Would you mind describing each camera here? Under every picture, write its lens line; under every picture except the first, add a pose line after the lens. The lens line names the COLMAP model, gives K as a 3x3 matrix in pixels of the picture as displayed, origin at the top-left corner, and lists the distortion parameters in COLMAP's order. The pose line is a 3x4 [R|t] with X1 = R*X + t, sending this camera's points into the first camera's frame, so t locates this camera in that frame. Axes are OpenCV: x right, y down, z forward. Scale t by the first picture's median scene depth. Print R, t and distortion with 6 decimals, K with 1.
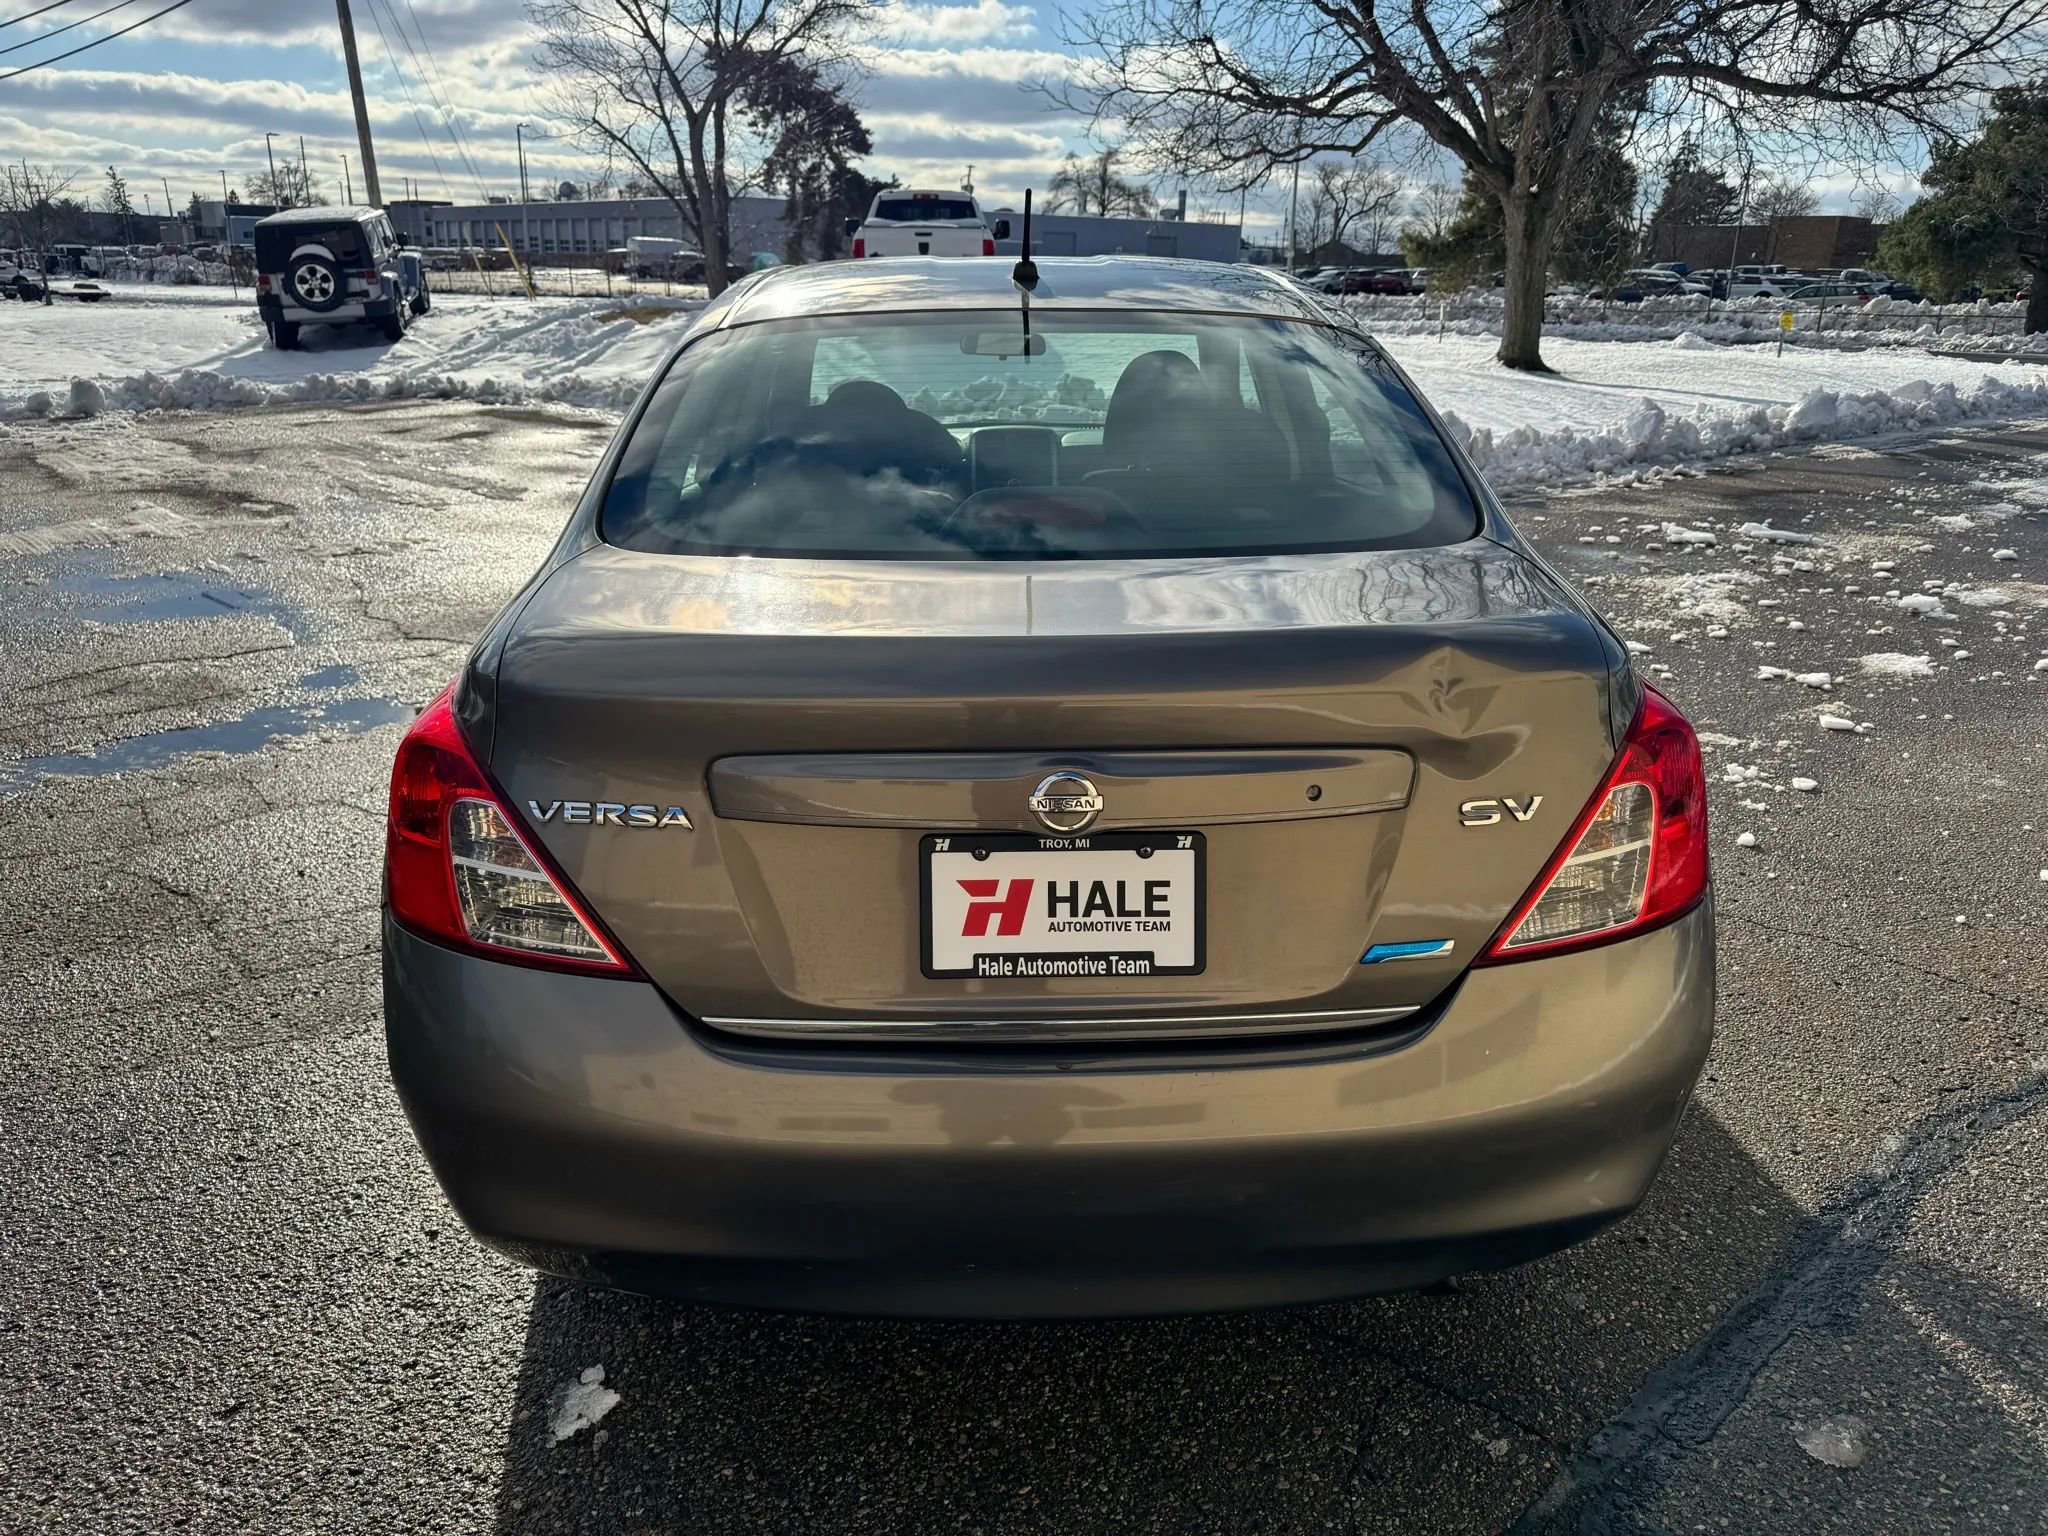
lens RADIAL K [[1486.1, 0, 1029.1], [0, 1486.1, 773.8], [0, 0, 1]] dist [0.033730, -0.036589]
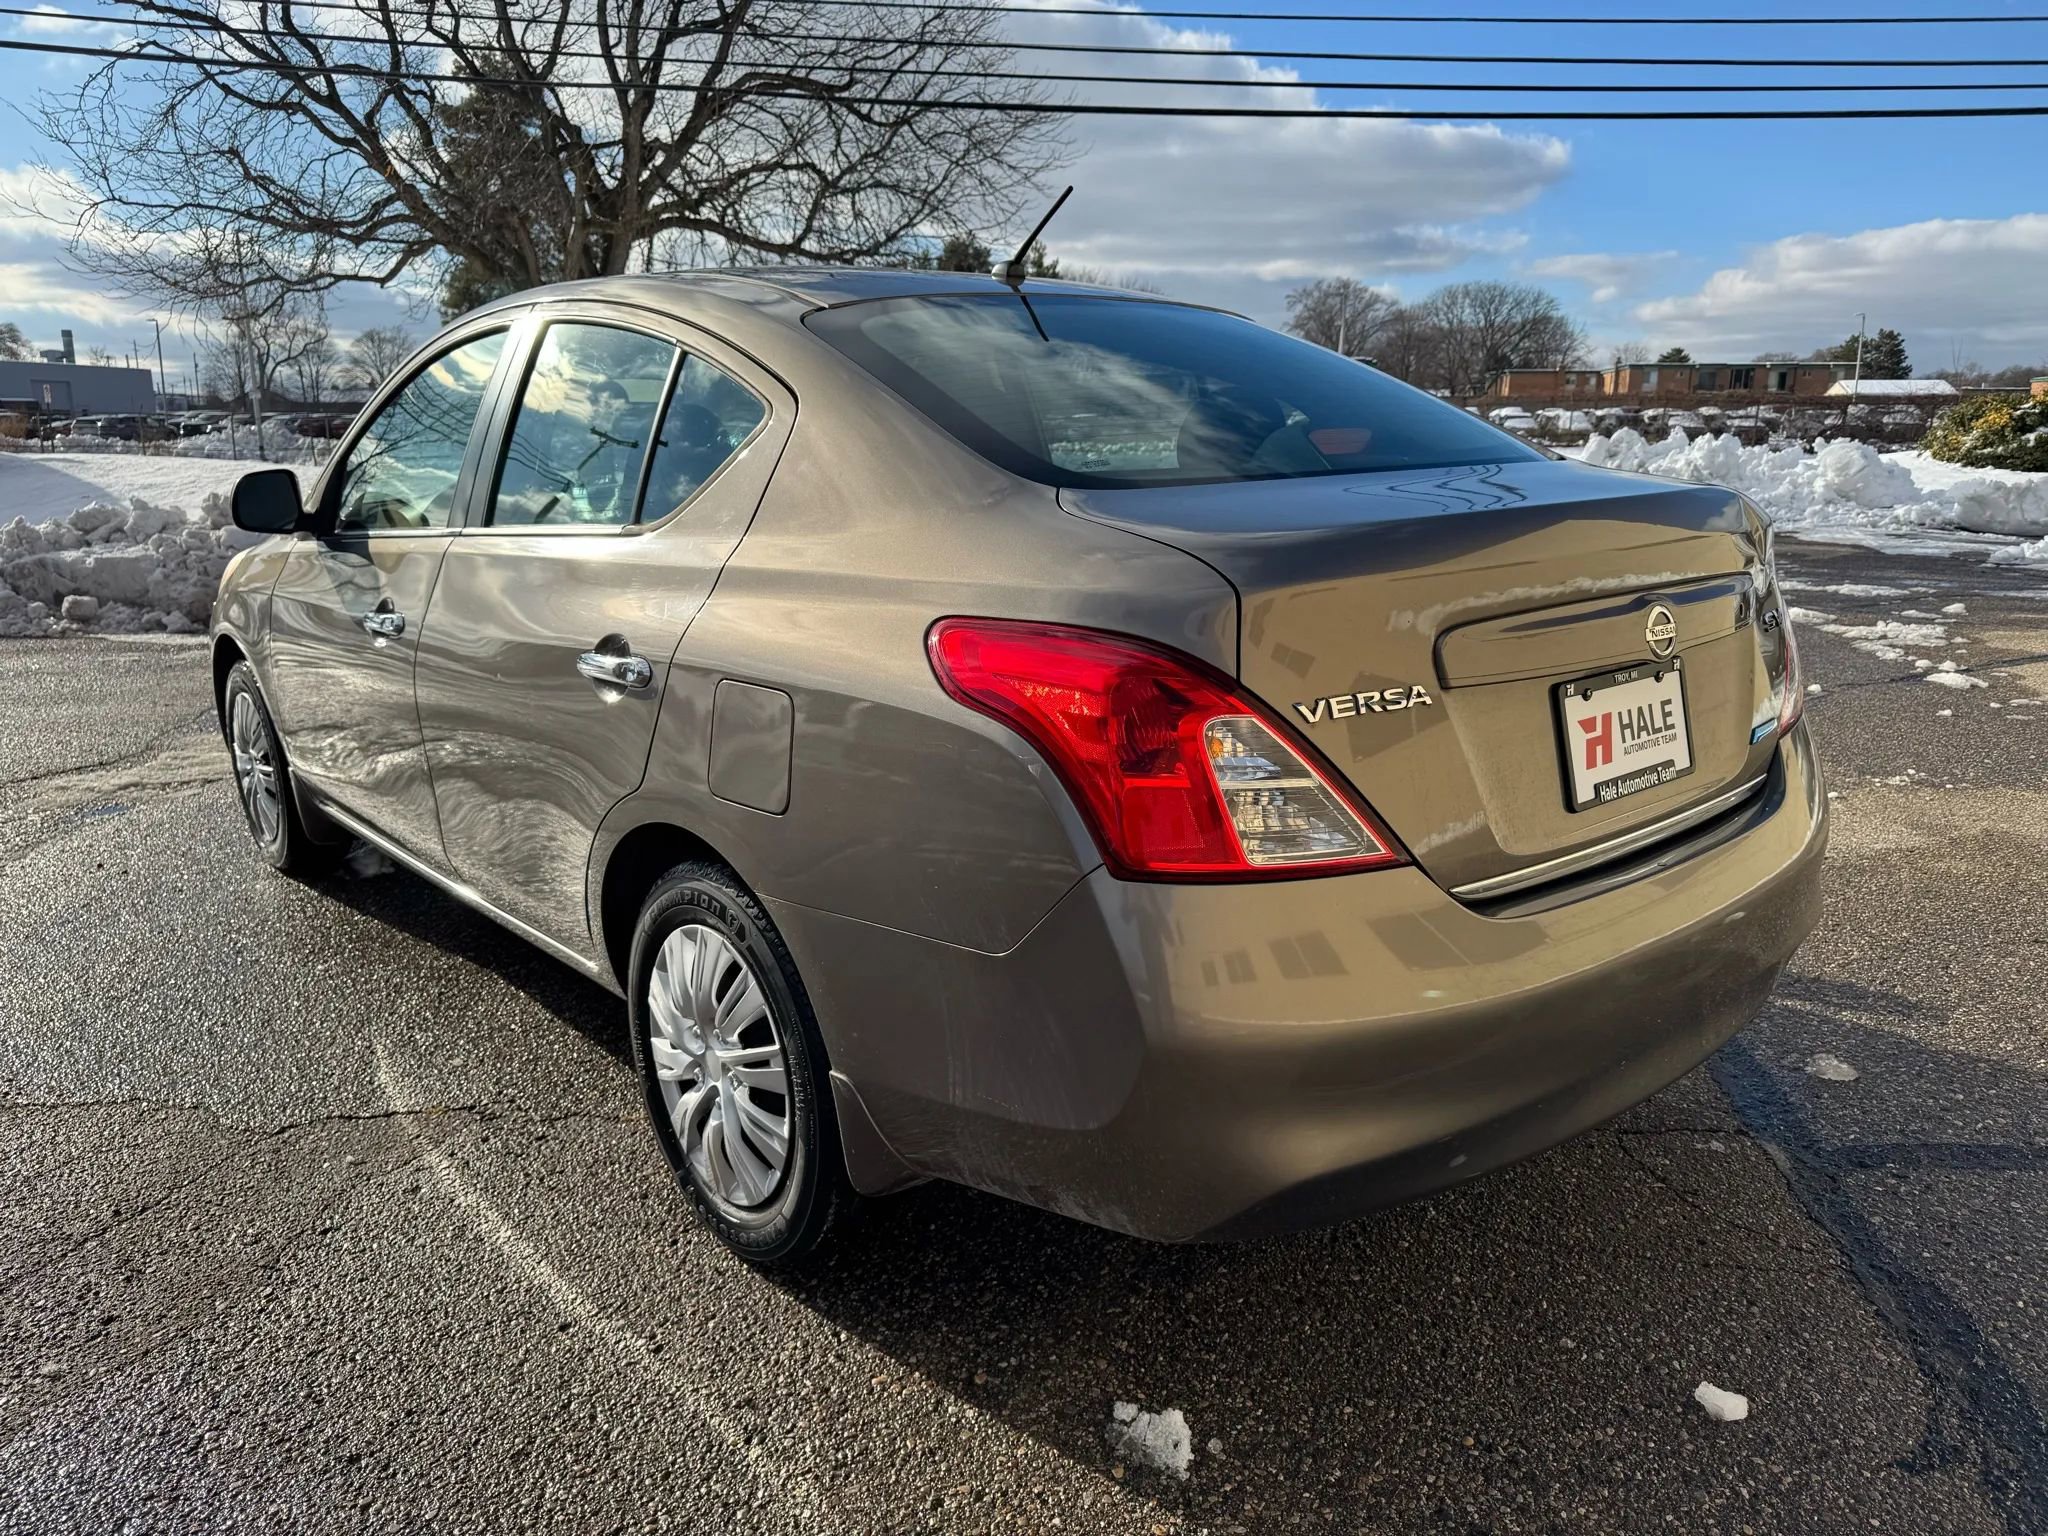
lens RADIAL K [[1486.1, 0, 1029.1], [0, 1486.1, 773.8], [0, 0, 1]] dist [0.033730, -0.036589]
pose [[0.776379, -0.156132, 0.610622, -0.107877], [0.213615, 0.976673, -0.021873, 0.004666], [-0.592963, 0.147420, 0.791620, 0.035485]]
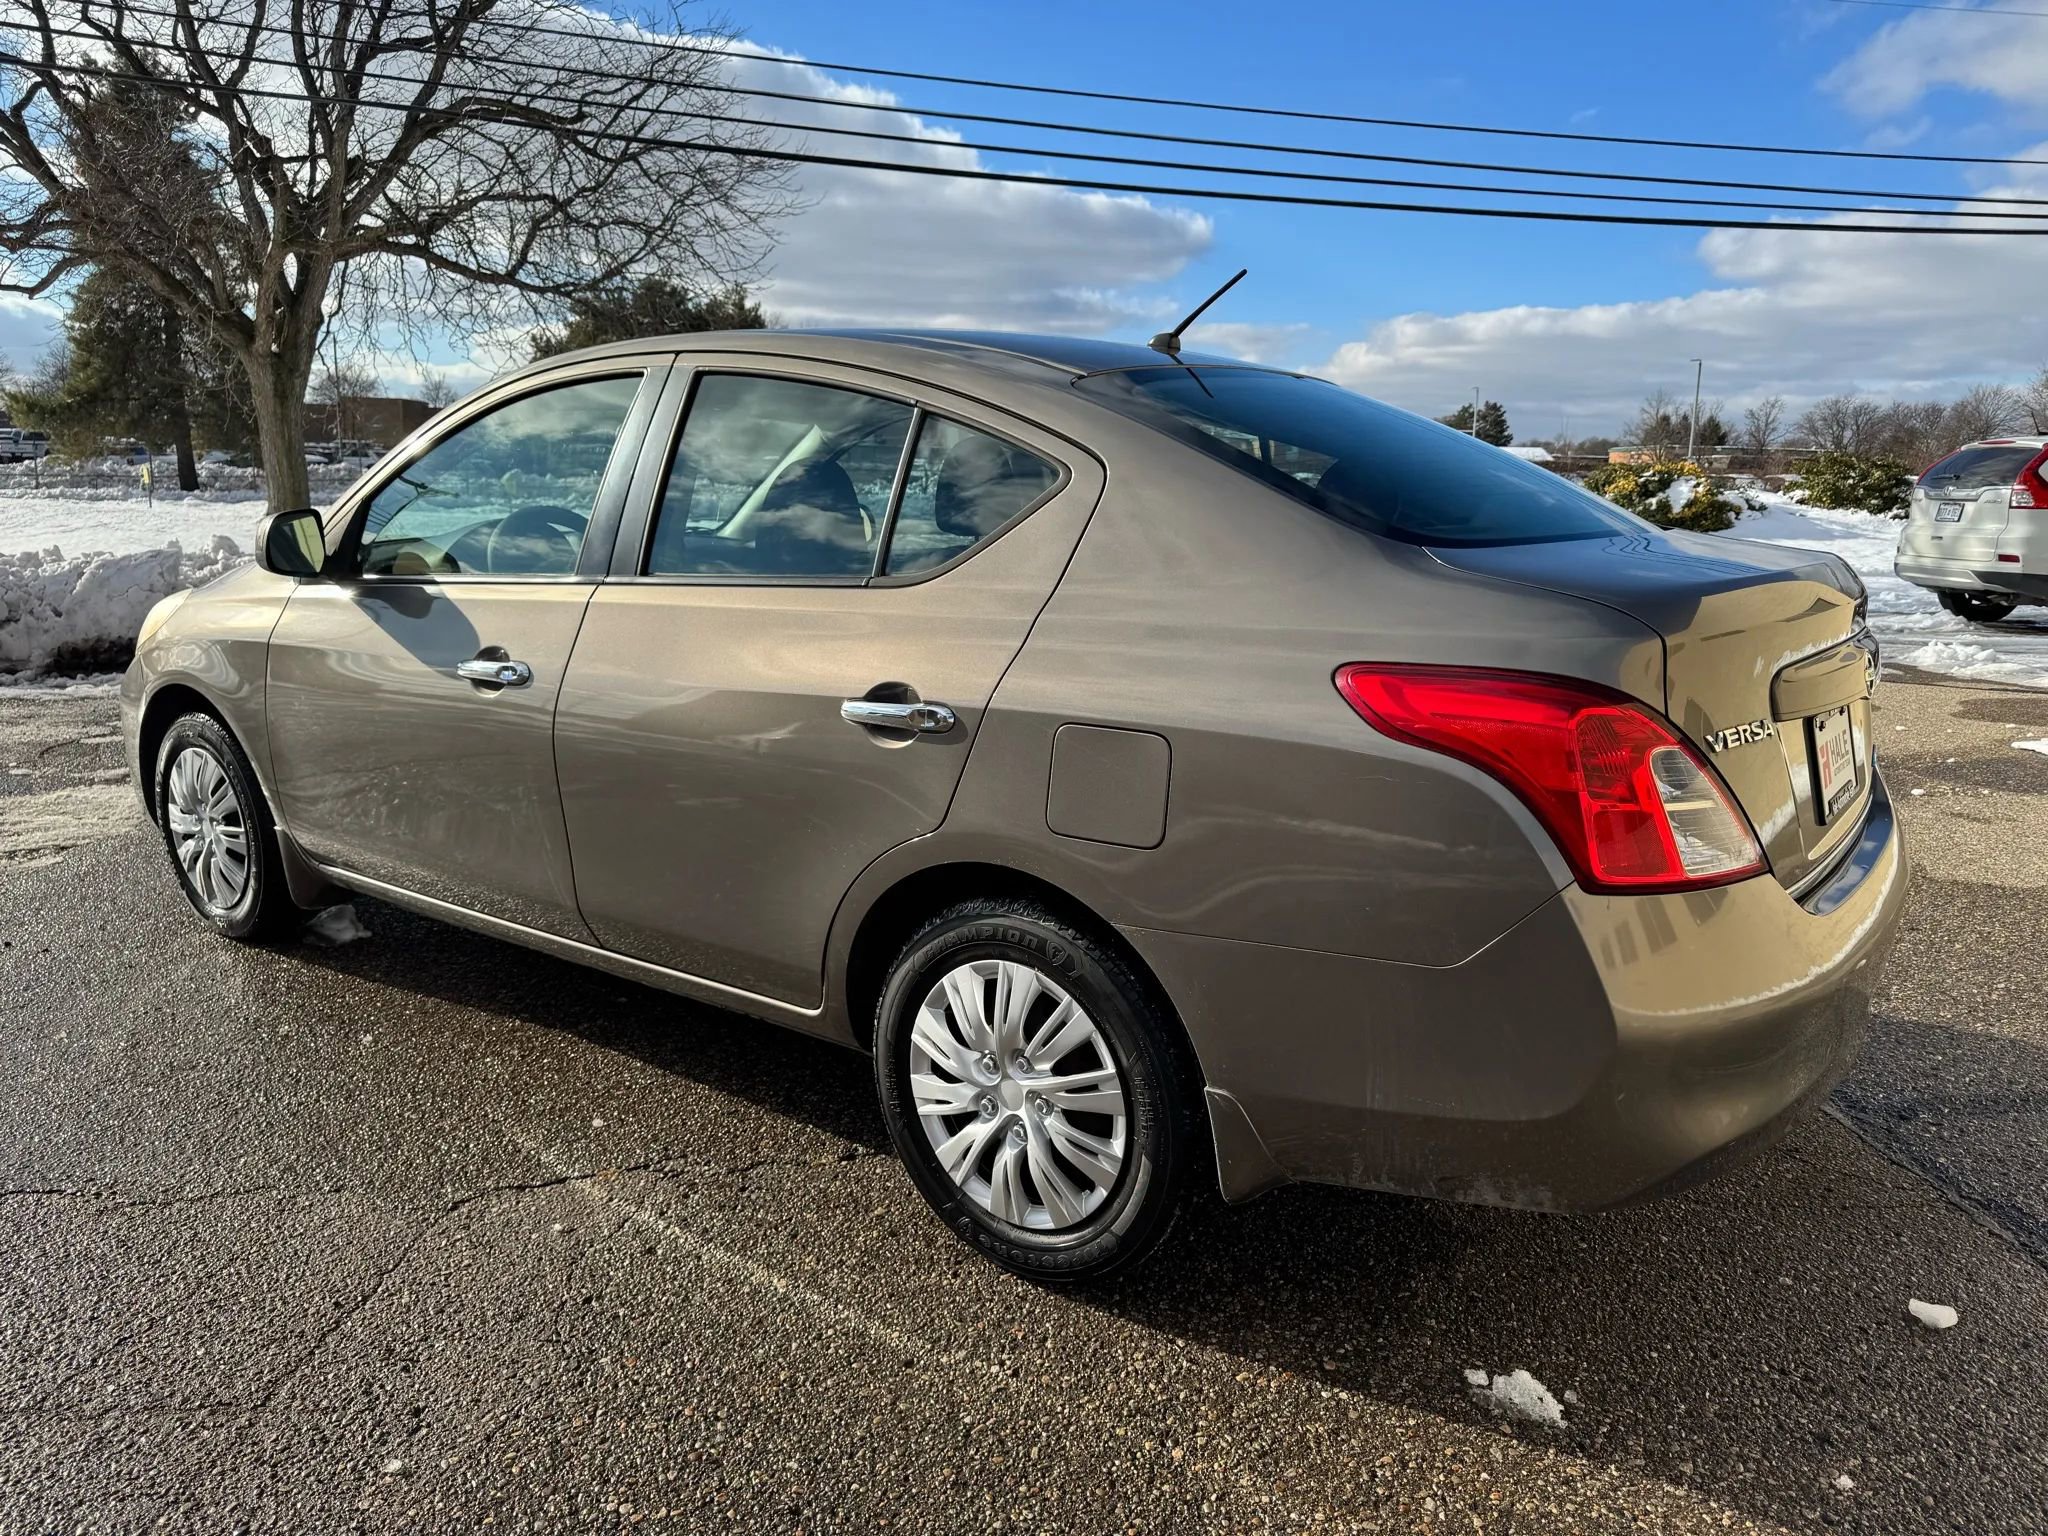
lens RADIAL K [[1475.8, 0, 1020.4], [0, 1475.8, 785.4], [0, 0, 1]] dist [0.021511, -0.014231]
pose [[0.617921, -0.160270, 0.769732, -0.153892], [0.239211, 0.970915, 0.010127, -0.008211], [-0.748967, 0.177870, 0.638287, 0.069437]]
